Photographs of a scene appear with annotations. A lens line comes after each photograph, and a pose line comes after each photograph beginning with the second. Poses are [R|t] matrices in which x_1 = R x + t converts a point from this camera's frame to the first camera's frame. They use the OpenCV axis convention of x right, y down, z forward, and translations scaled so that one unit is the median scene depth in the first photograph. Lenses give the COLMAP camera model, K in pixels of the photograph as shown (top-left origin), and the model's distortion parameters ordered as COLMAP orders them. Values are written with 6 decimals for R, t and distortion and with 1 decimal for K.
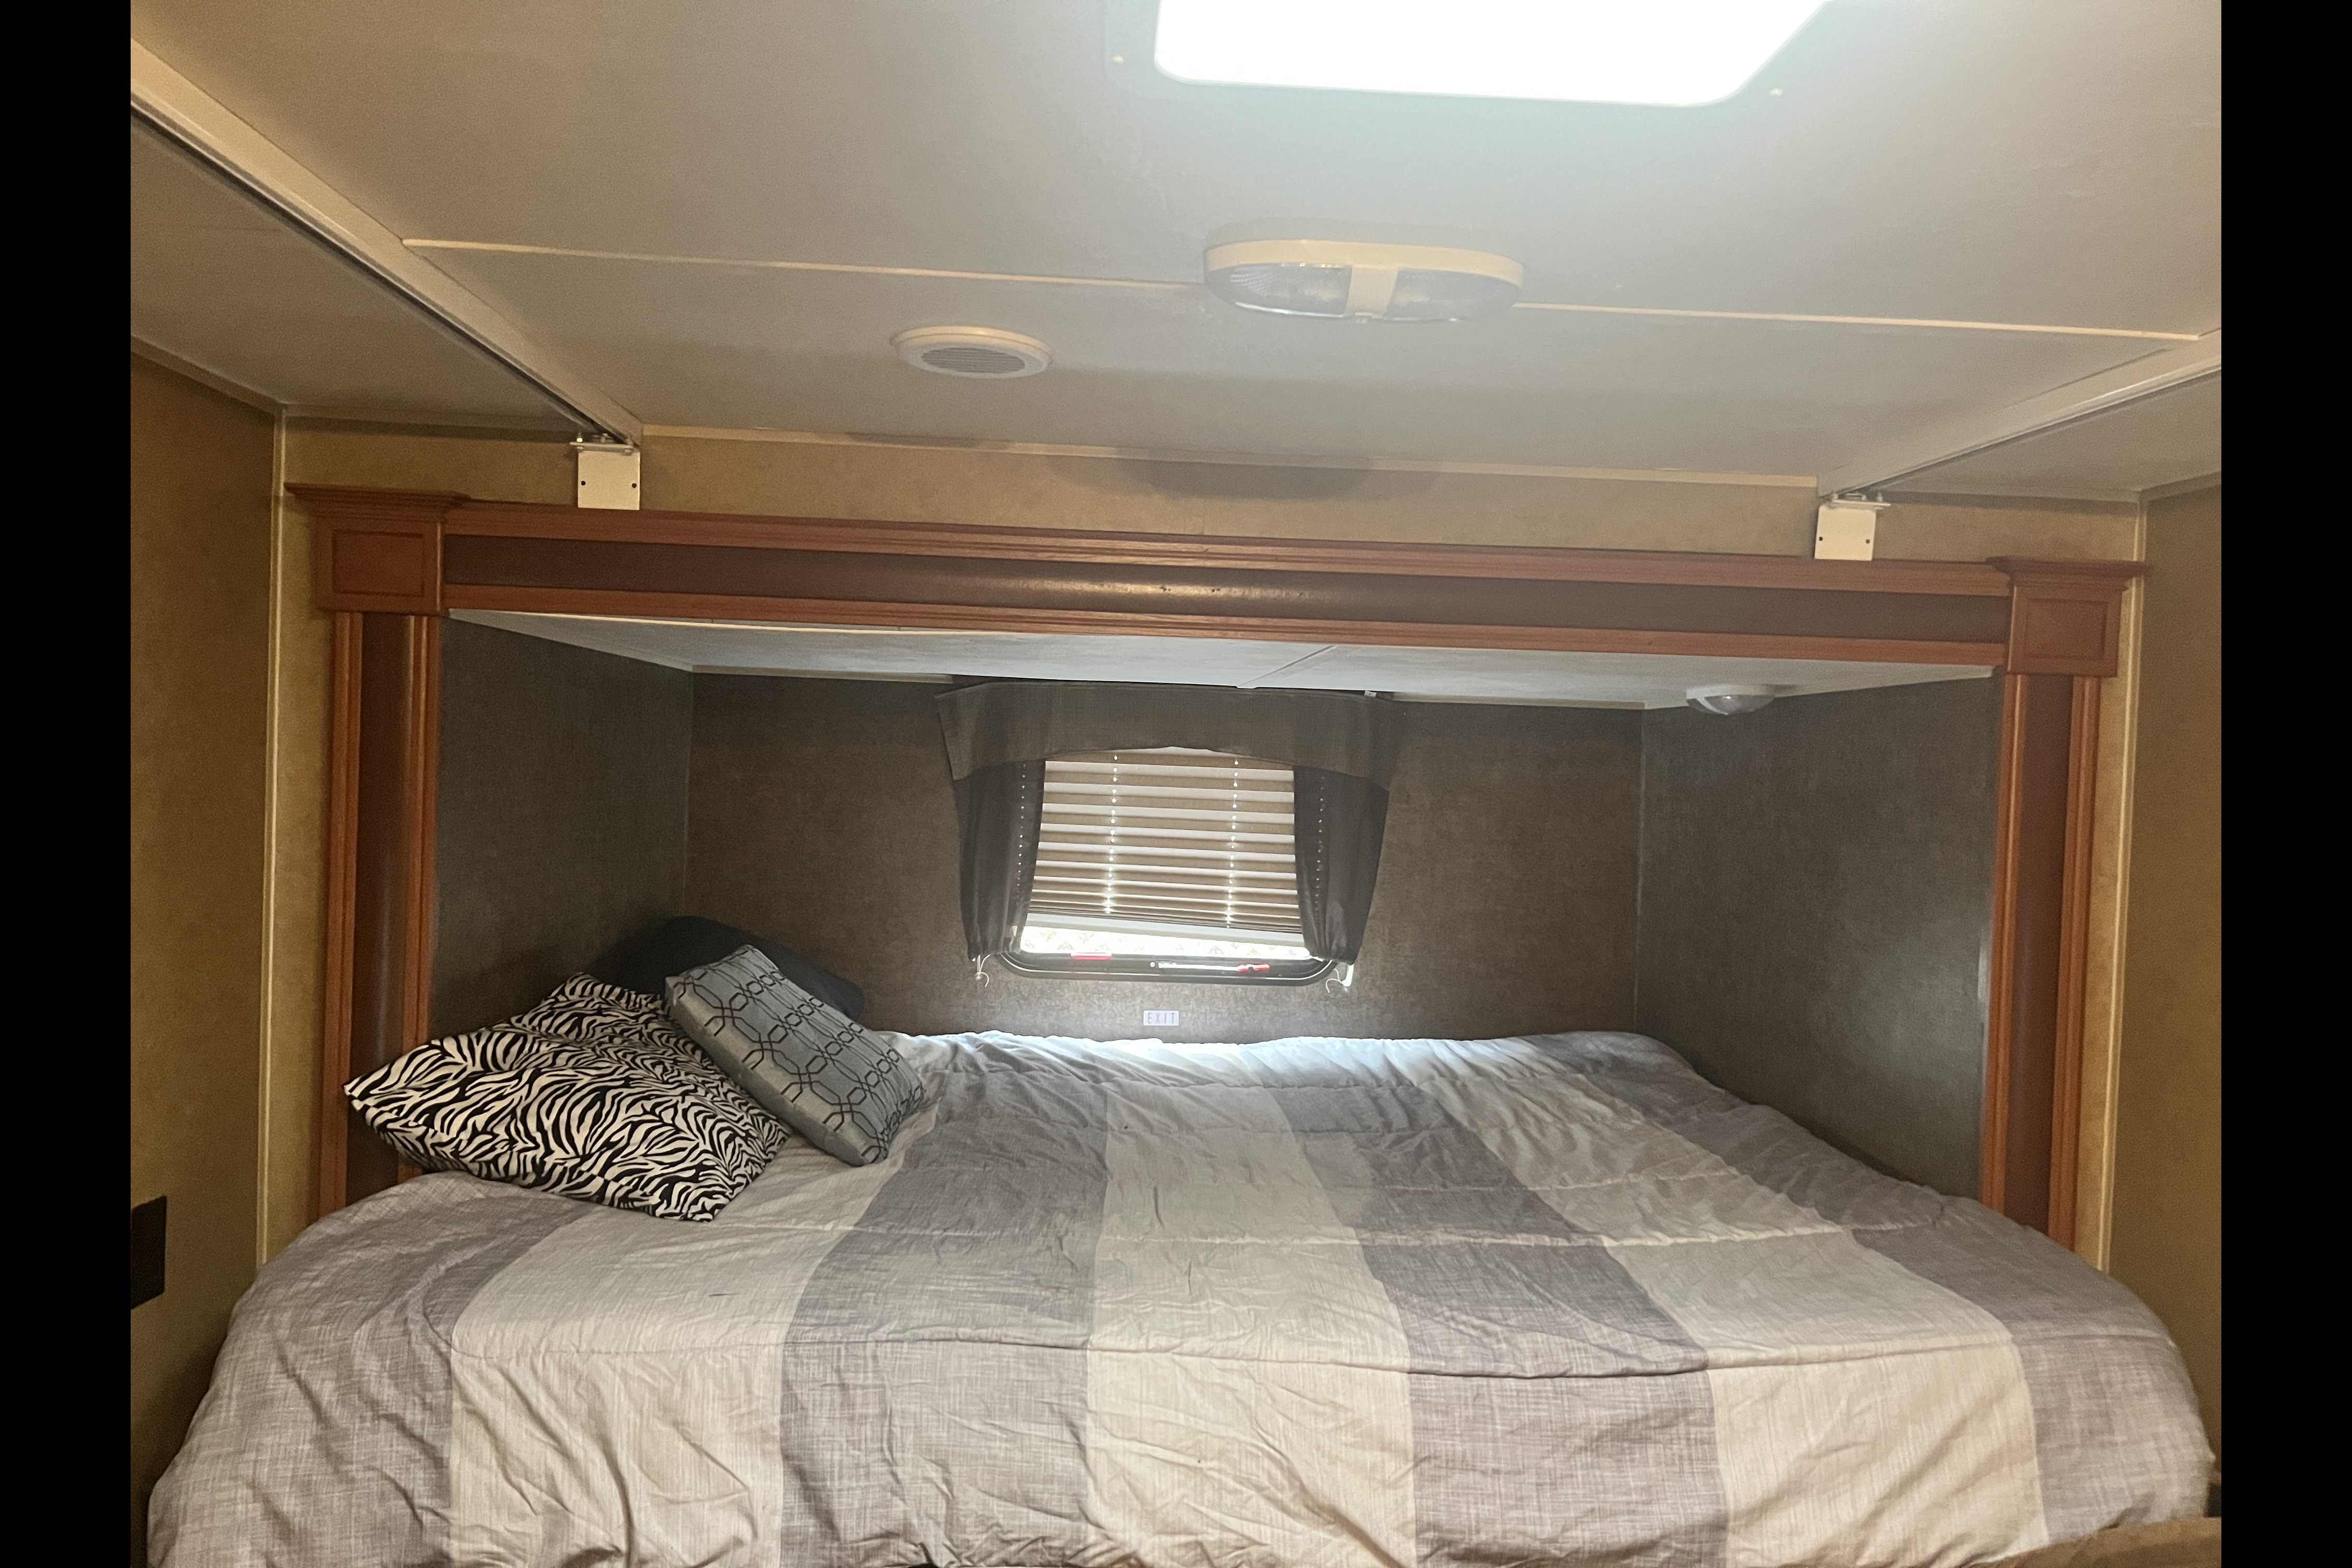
lens RADIAL K [[1599.1, 0, 1176.0], [0, 1599.1, 784.0], [0, 0, 1]] dist [0.067760, -0.106320]
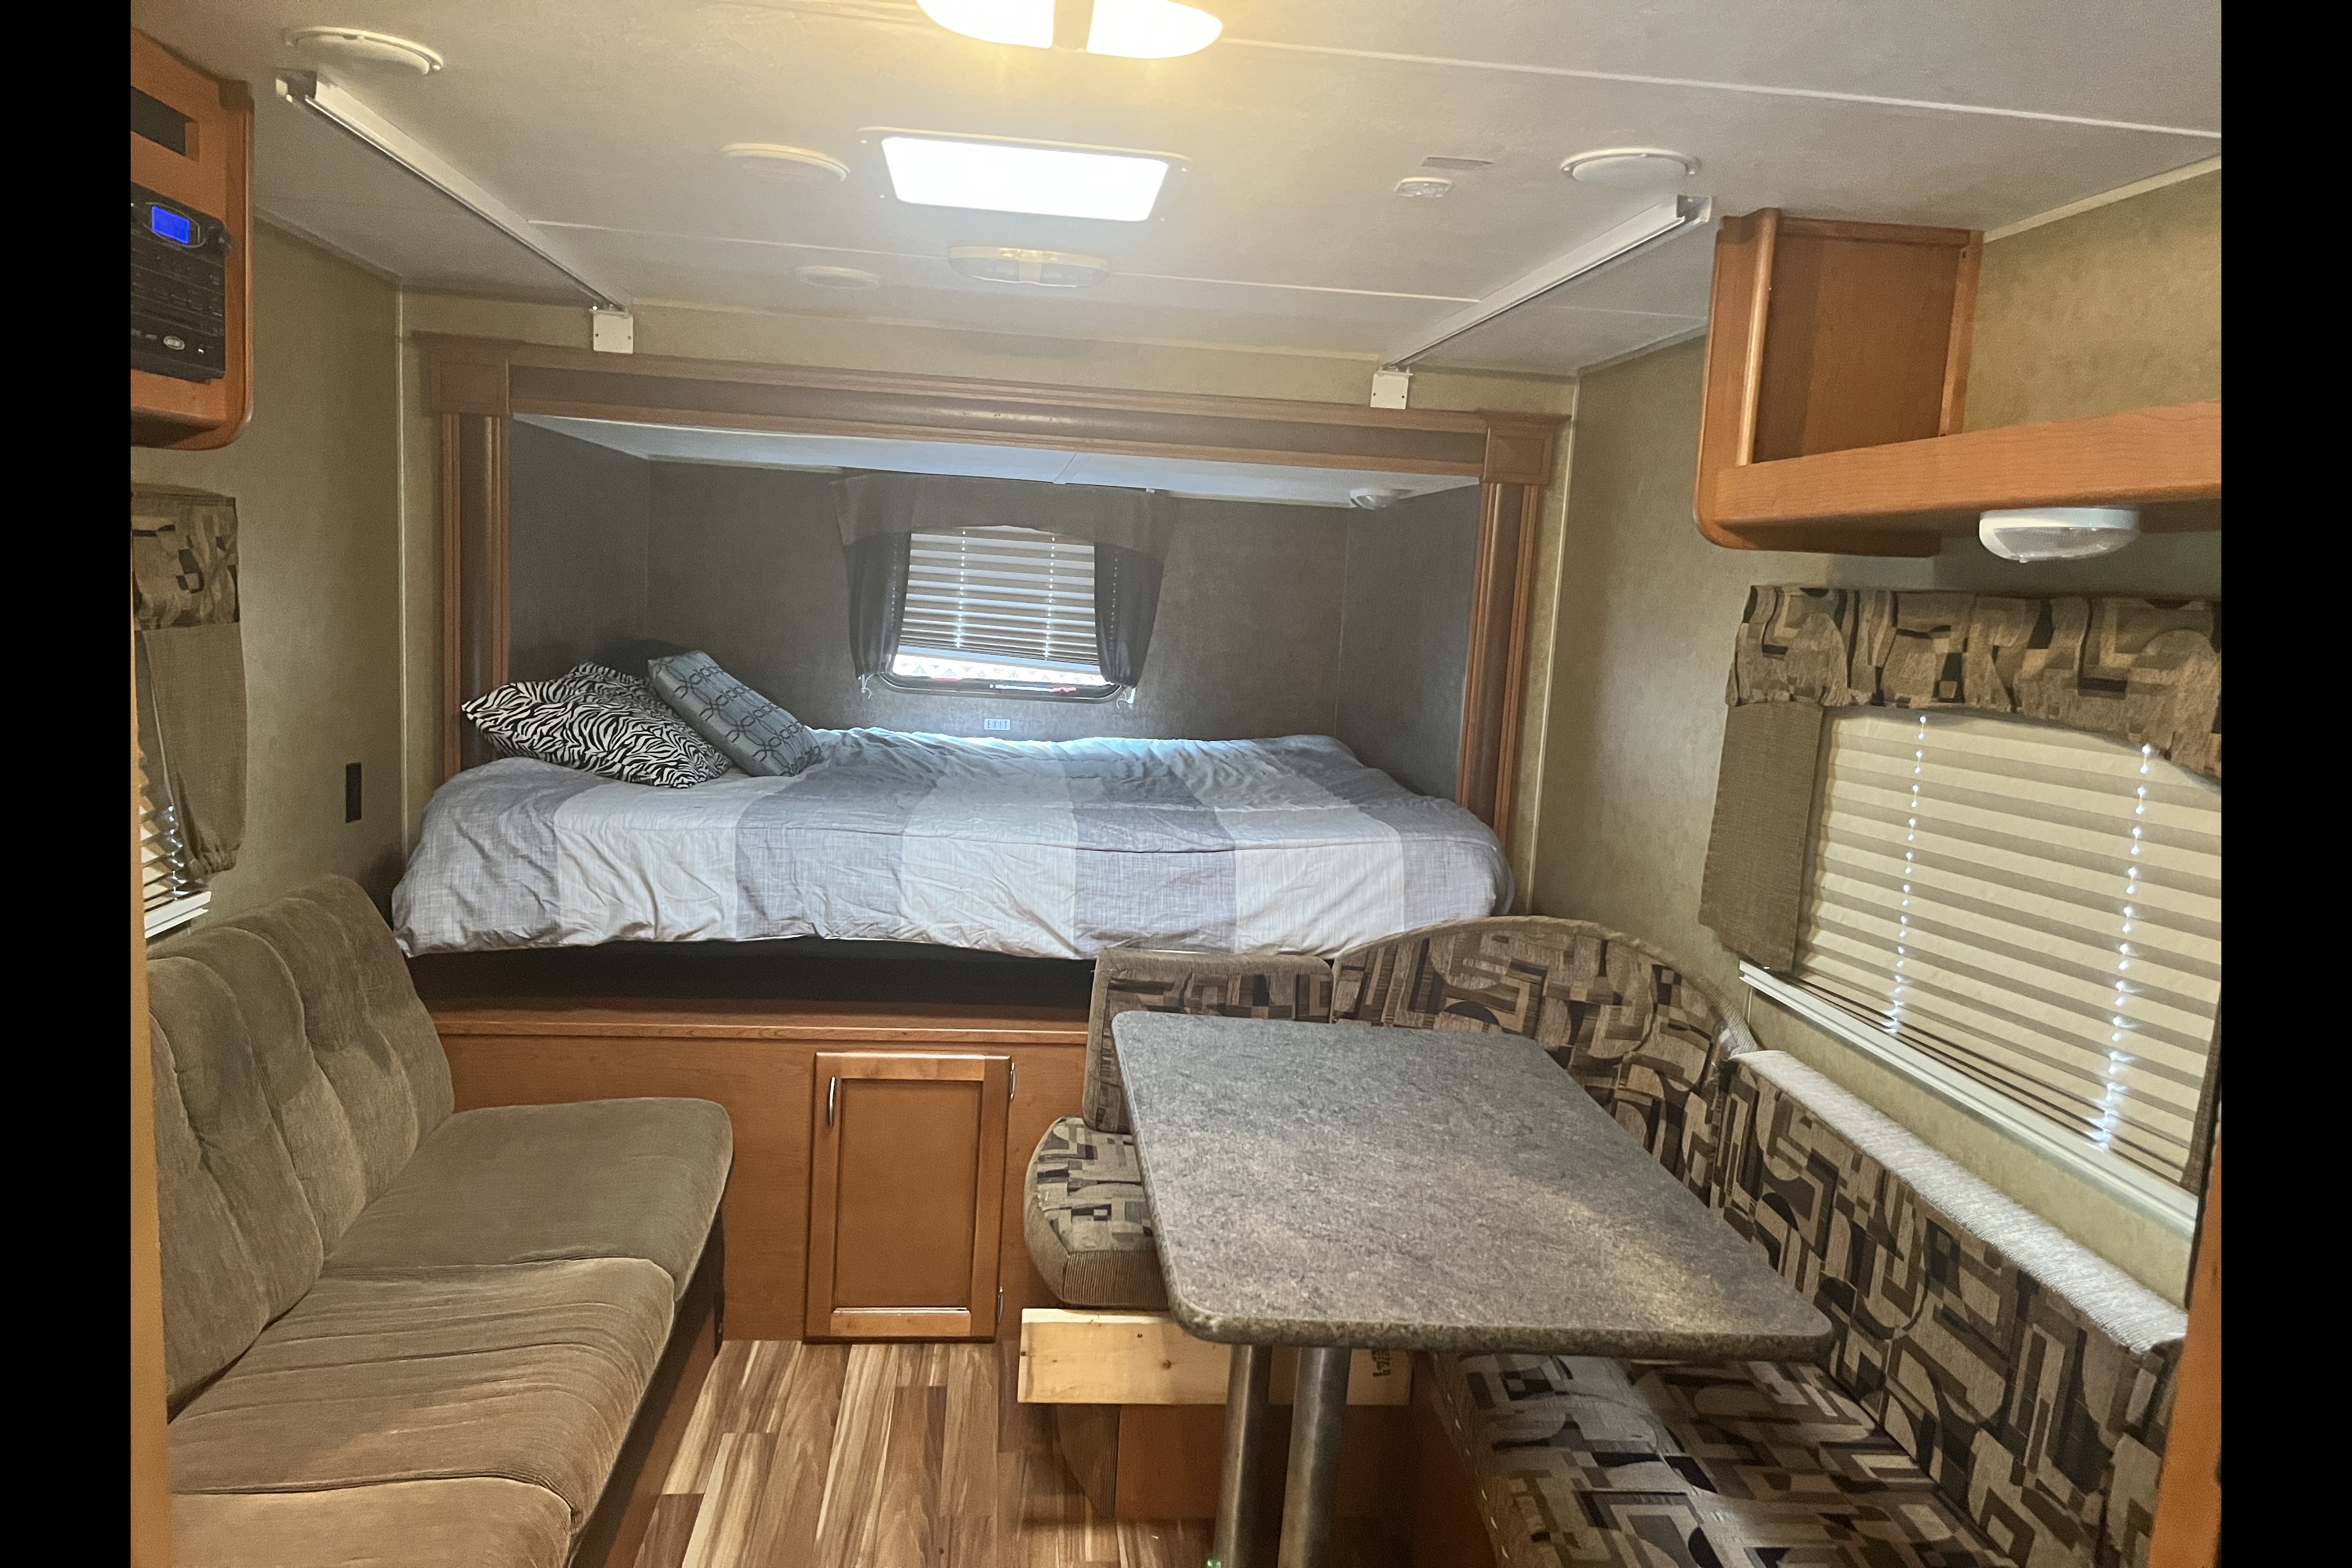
lens RADIAL K [[1588.7, 0, 1186.1], [0, 1588.7, 789.9], [0, 0, 1]] dist [0.075246, -0.106461]
pose [[0.998190, 0.014864, 0.058267, 0.133783], [-0.021865, 0.992361, 0.121414, 0.056074], [-0.056017, -0.122469, 0.990890, -0.683709]]
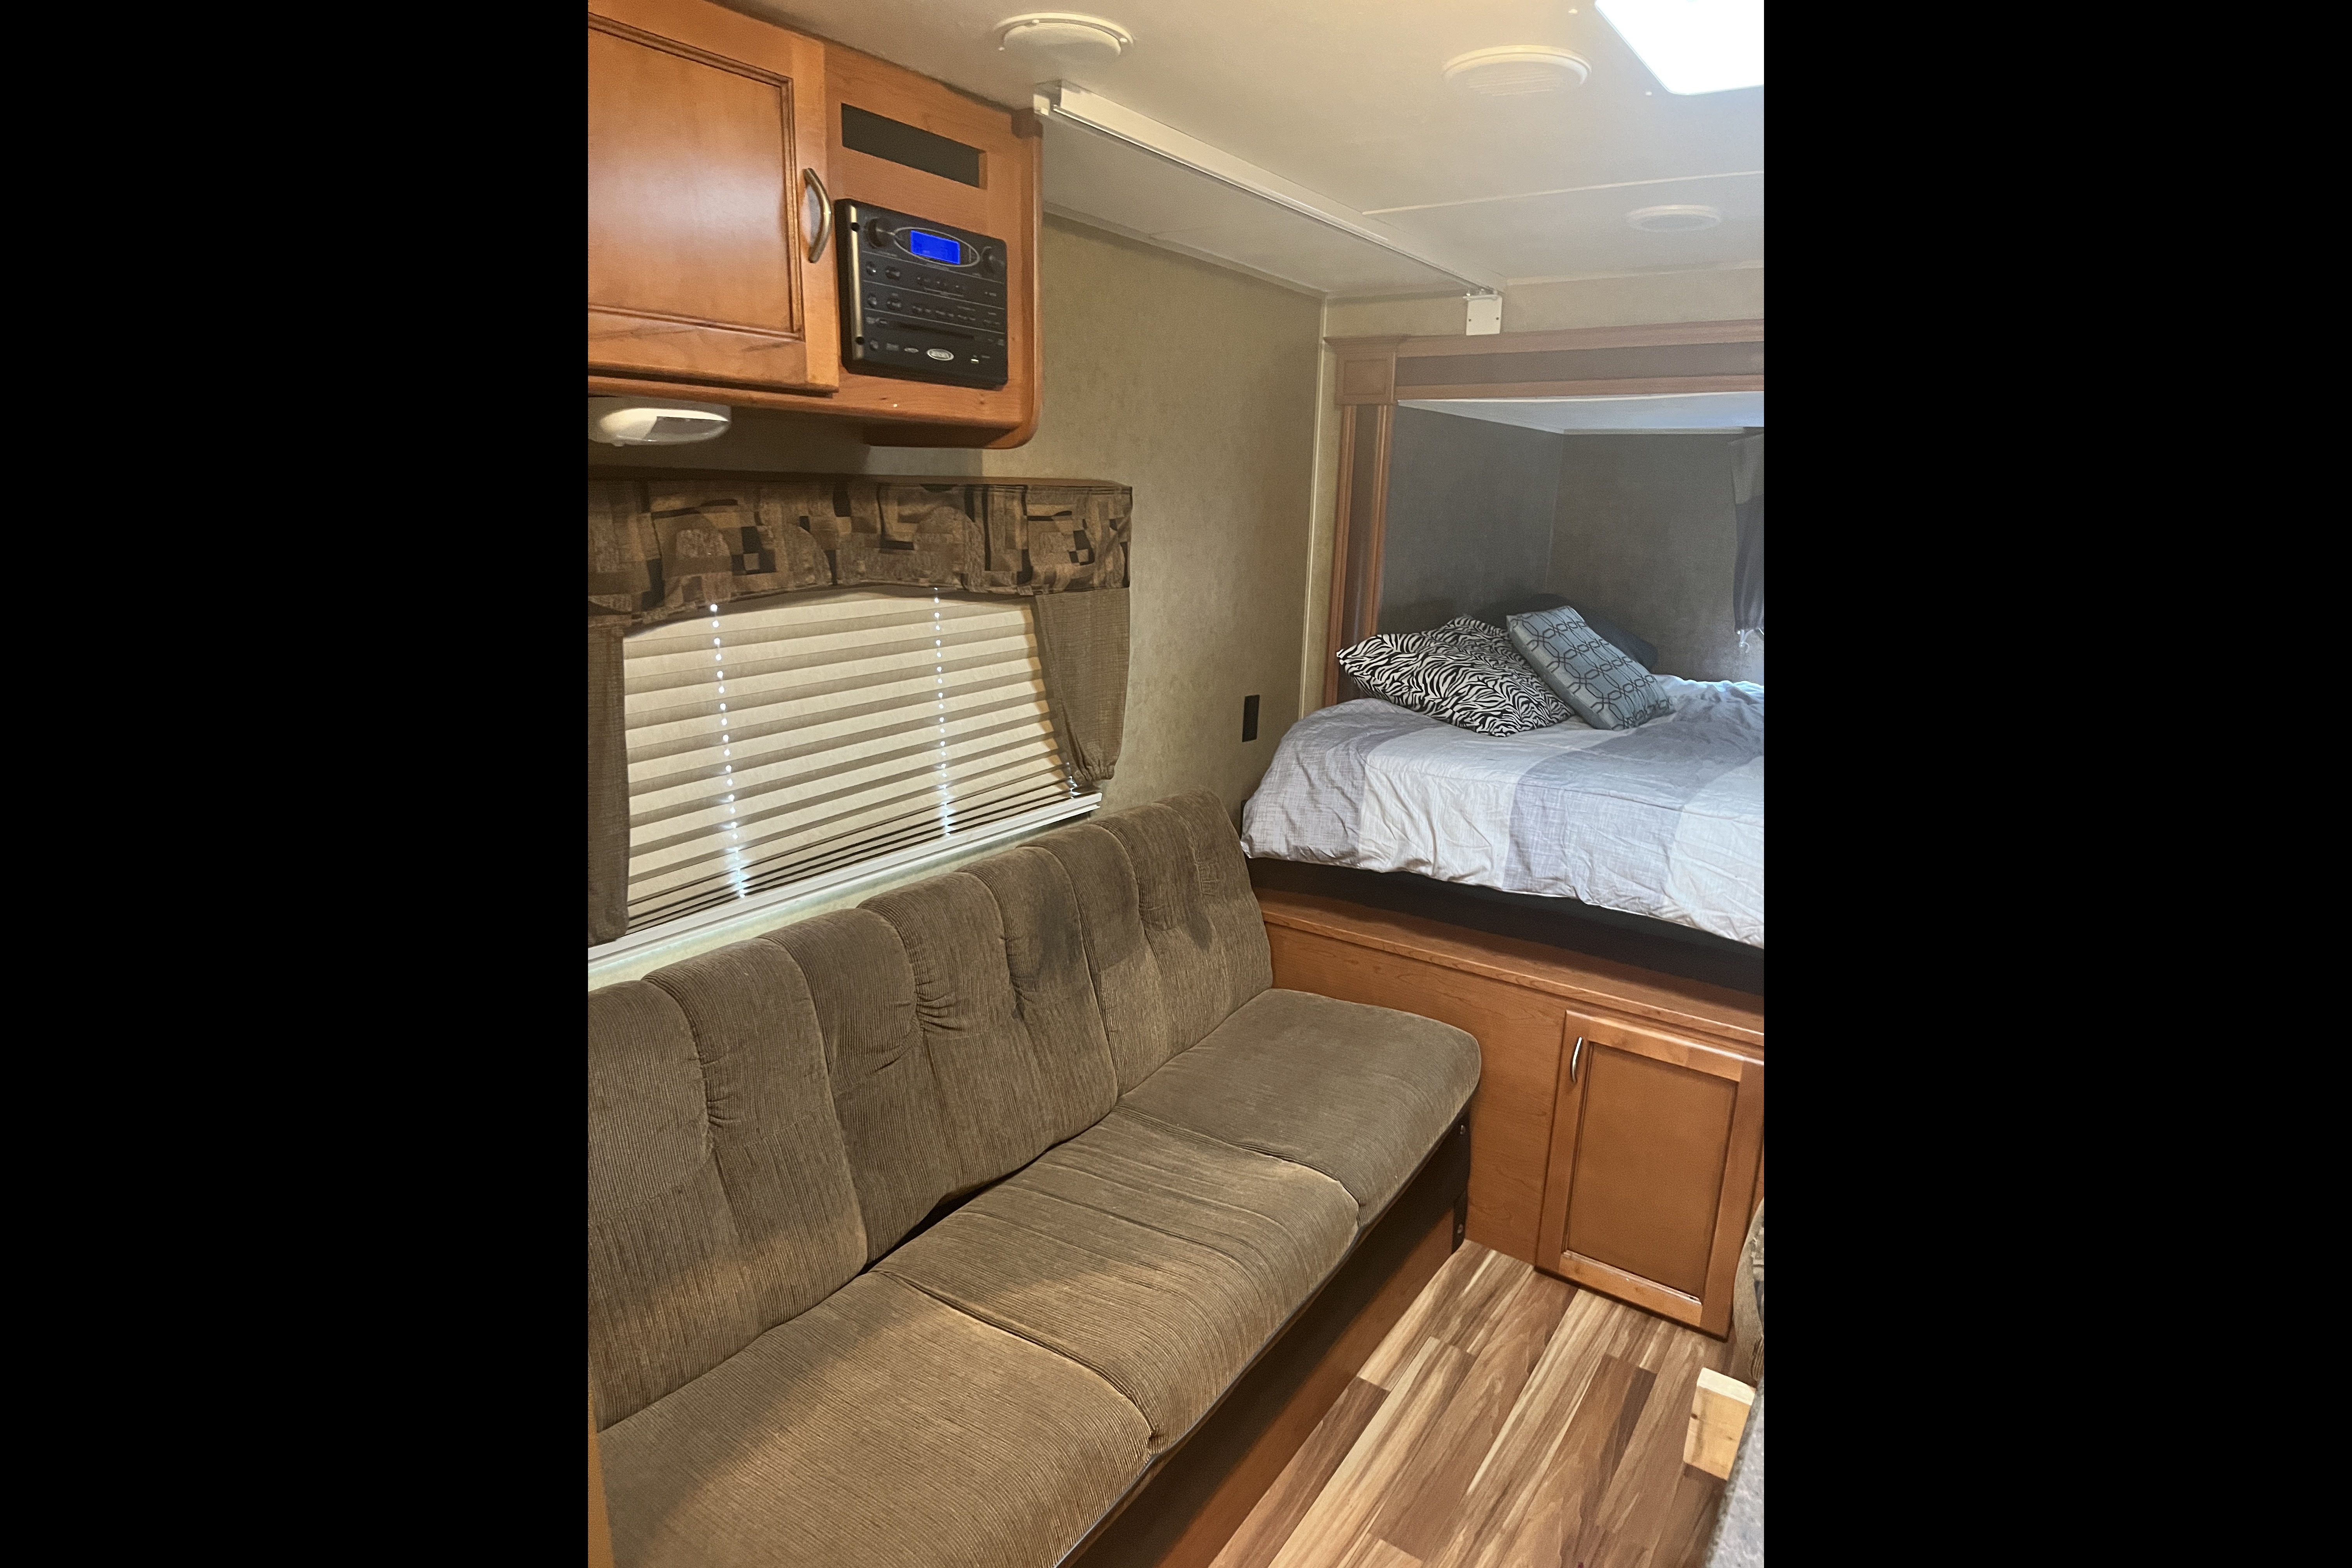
lens RADIAL K [[1194.8, 0, 1173.9], [0, 1194.8, 793.2], [0, 0, 1]] dist [0.065111, -0.076278]
pose [[0.792211, 0.137784, -0.594489, 0.239098], [-0.009288, 0.976787, 0.214012, 0.040086], [0.610176, -0.164021, 0.775101, -0.313897]]
